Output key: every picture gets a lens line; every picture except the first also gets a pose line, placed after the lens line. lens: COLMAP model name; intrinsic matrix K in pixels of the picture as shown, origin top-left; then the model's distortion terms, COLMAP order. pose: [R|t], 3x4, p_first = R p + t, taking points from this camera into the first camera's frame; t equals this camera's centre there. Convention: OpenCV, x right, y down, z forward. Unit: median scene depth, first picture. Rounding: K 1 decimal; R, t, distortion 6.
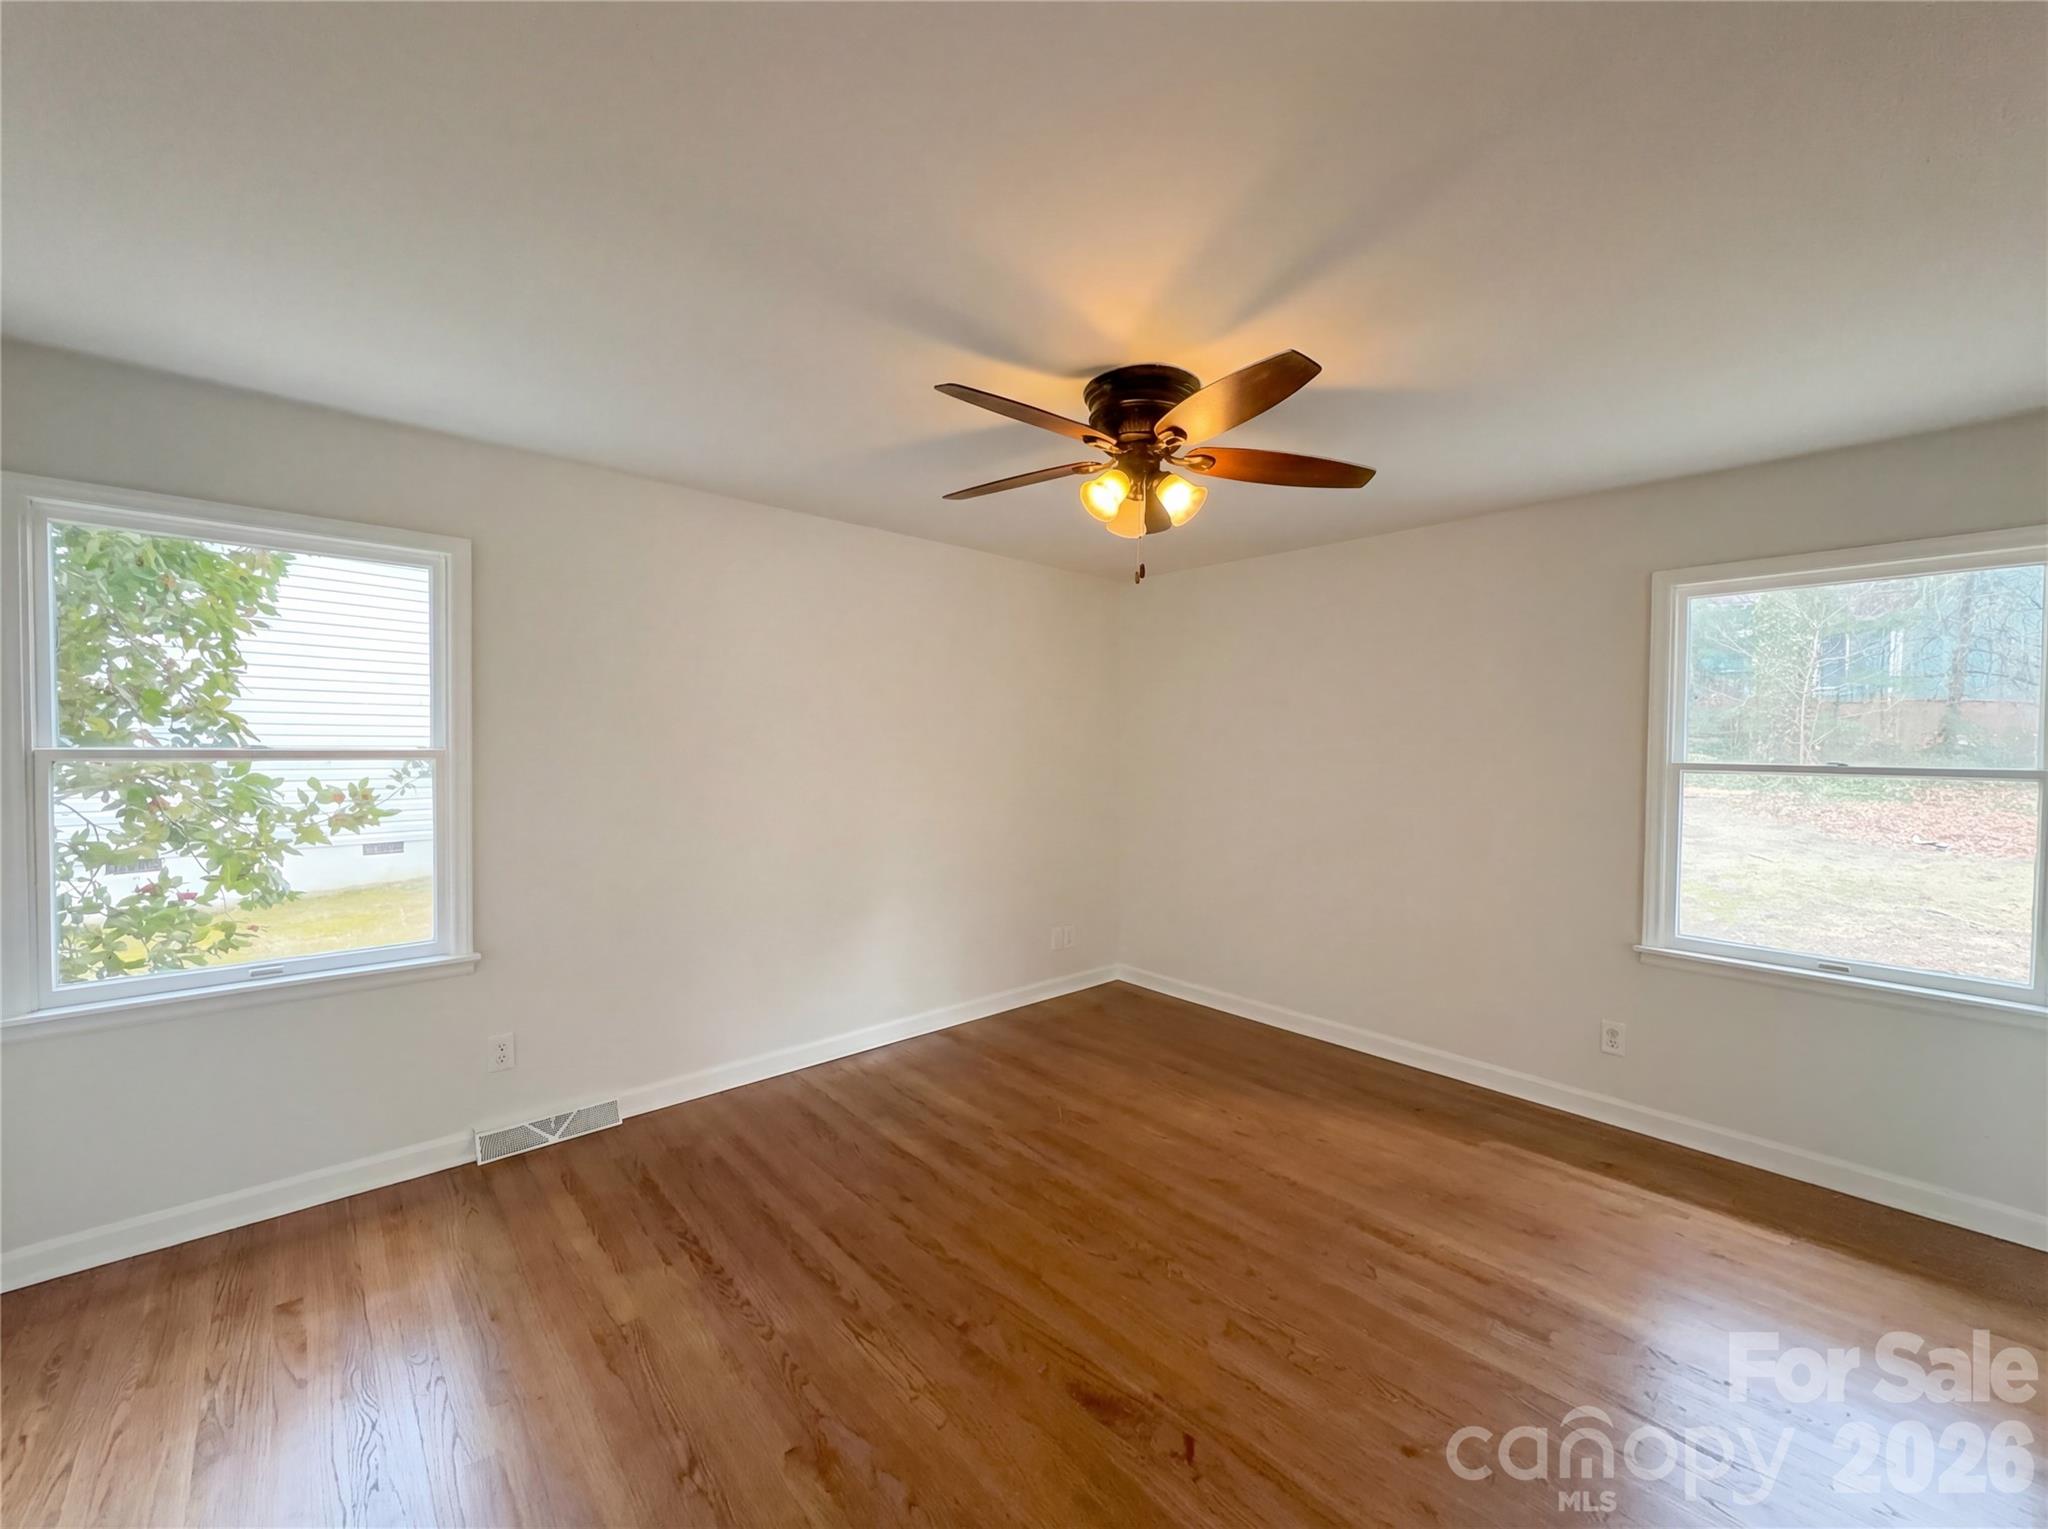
lens RADIAL K [[820.7, 0, 1020.5], [0, 820.7, 765.5], [0, 0, 1]] dist [0.000433, 0.000033]
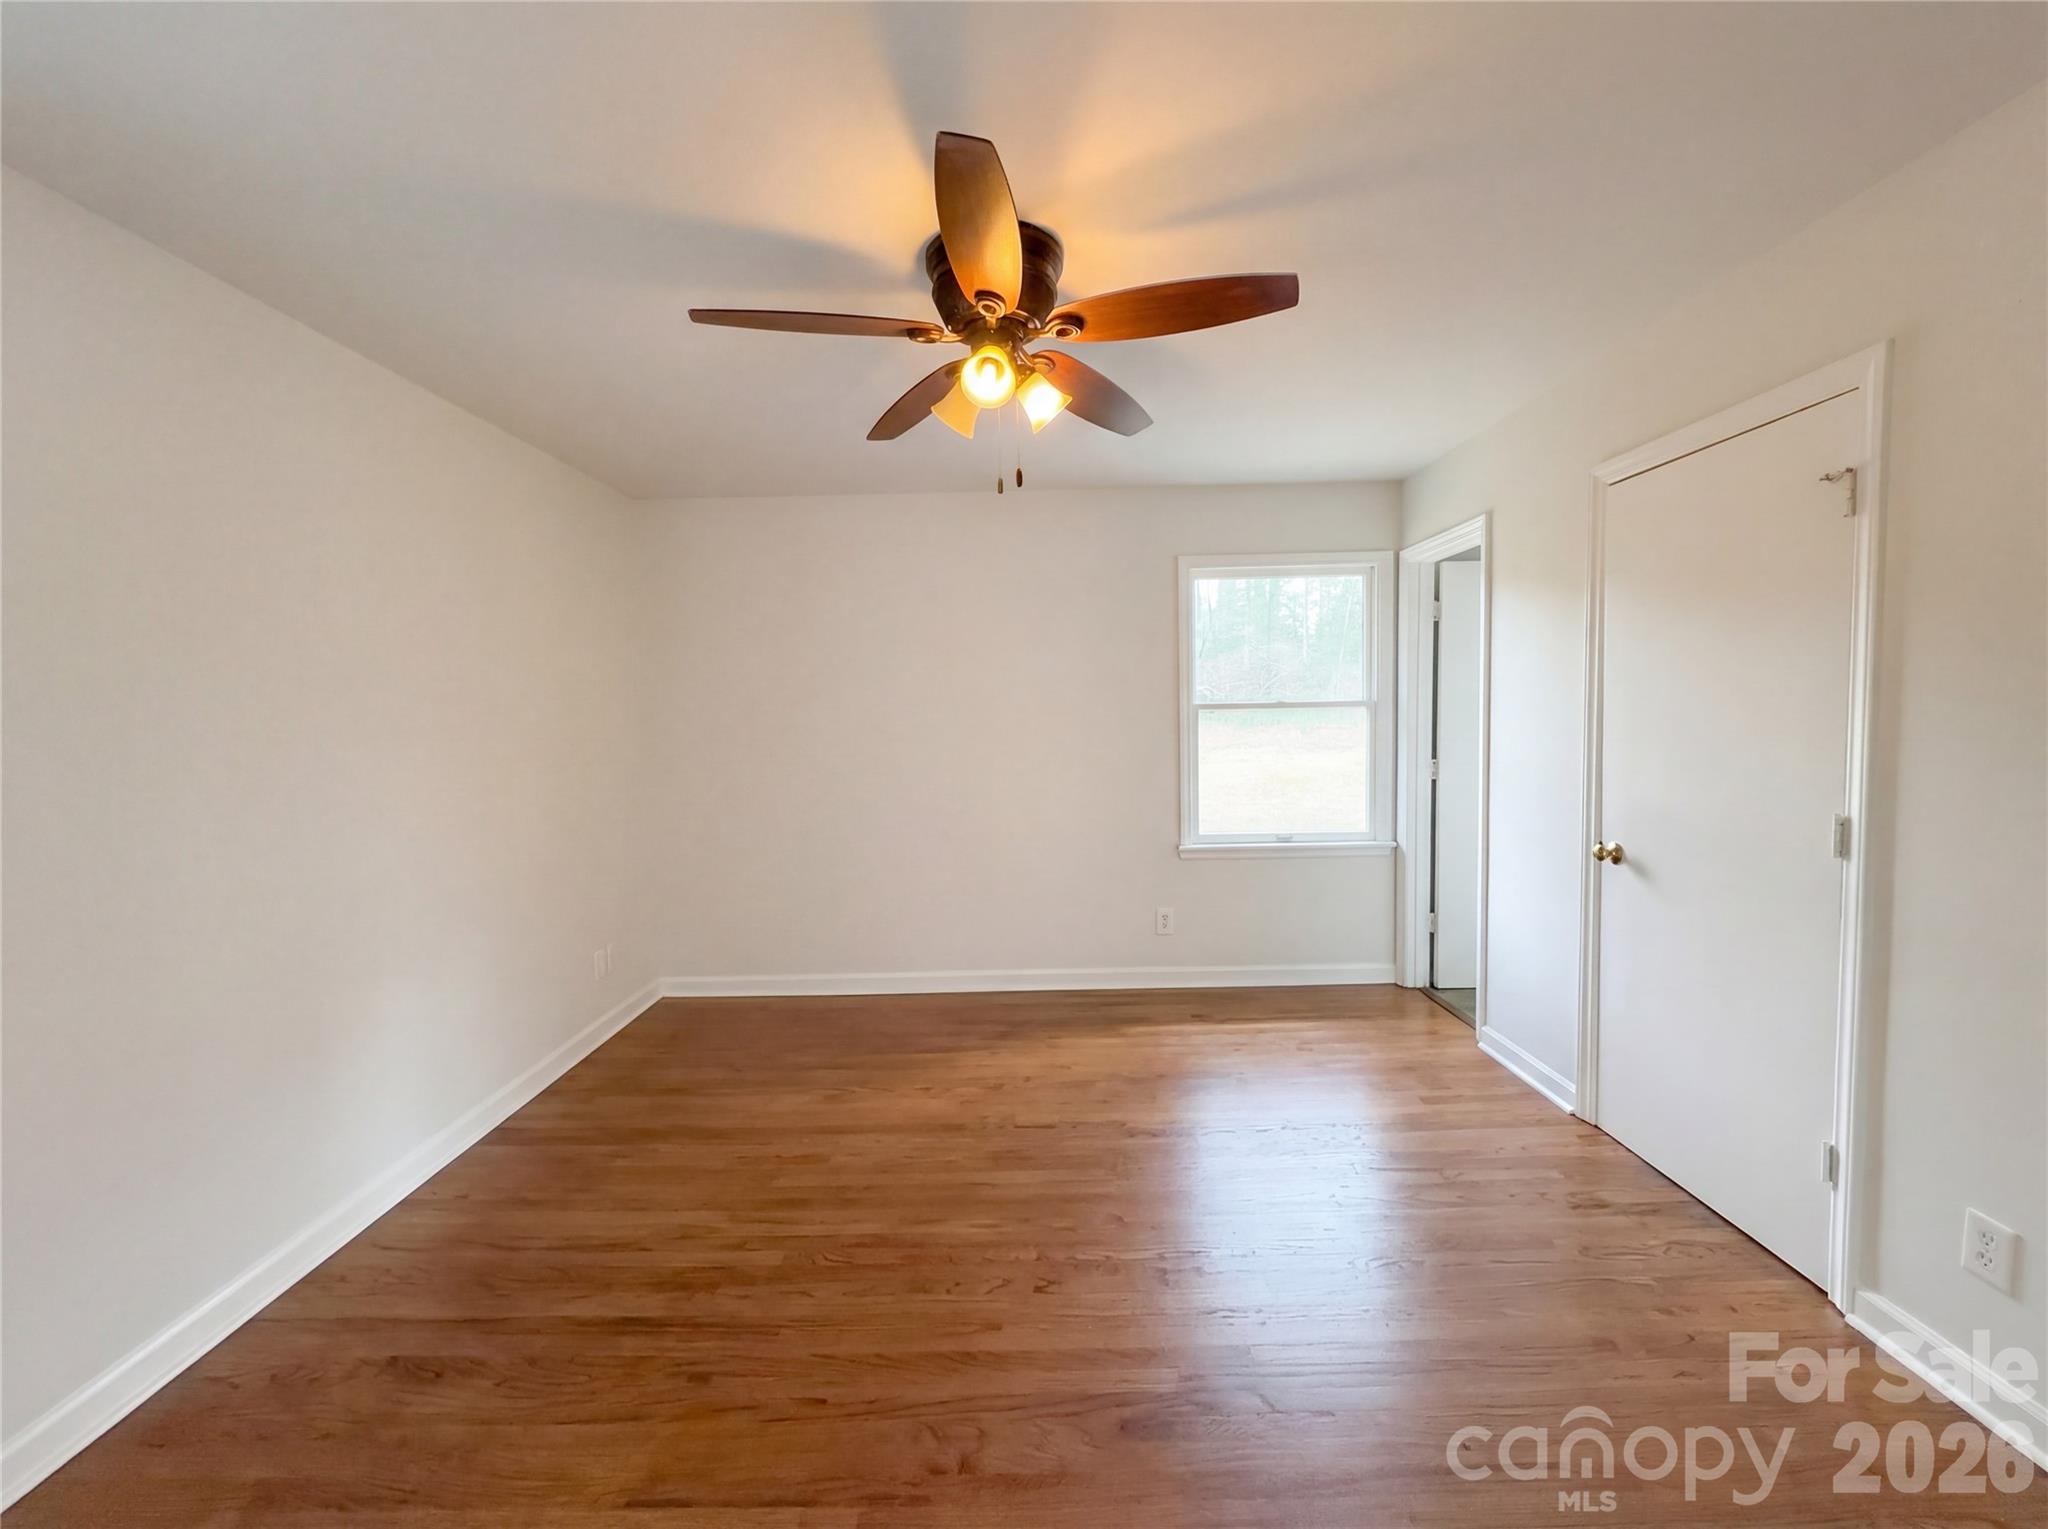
lens RADIAL K [[820.7, 0, 1020.5], [0, 820.7, 765.5], [0, 0, 1]] dist [0.000433, 0.000033]
pose [[0.694604, -0.099923, 0.712419, -0.337426], [0.061826, 0.994934, 0.079269, -0.029120], [-0.716731, -0.011015, 0.697263, 0.263315]]
